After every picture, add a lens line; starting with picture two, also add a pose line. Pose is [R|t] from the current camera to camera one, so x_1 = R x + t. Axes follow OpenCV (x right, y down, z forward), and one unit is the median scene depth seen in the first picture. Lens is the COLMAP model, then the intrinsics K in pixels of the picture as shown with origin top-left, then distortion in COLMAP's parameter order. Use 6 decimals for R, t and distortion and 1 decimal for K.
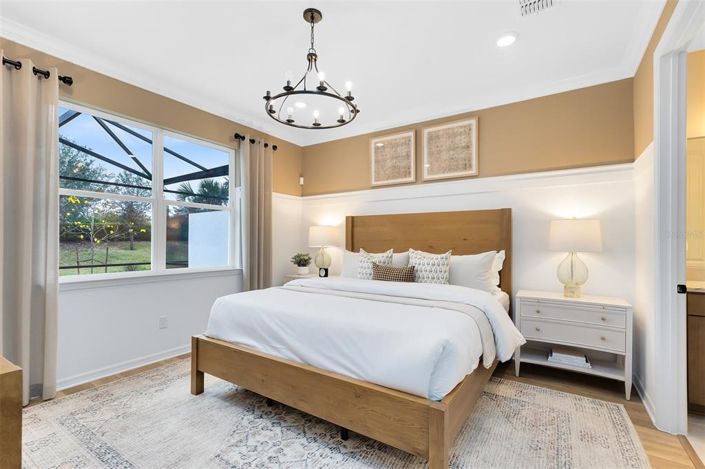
lens RADIAL K [[320.9, 0, 350.4], [0, 320.9, 241.4], [0, 0, 1]] dist [-0.000933, 0.000007]
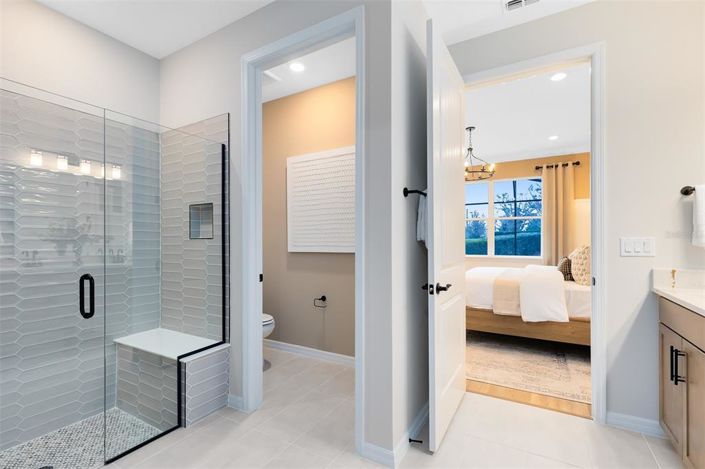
lens RADIAL K [[320.9, 0, 350.4], [0, 320.9, 241.4], [0, 0, 1]] dist [-0.000933, 0.000007]
pose [[0.063181, -0.001082, -0.998001, 2.104431], [0.007307, 0.999973, -0.000621, 0.000827], [0.997975, -0.007254, 0.063187, 0.119776]]
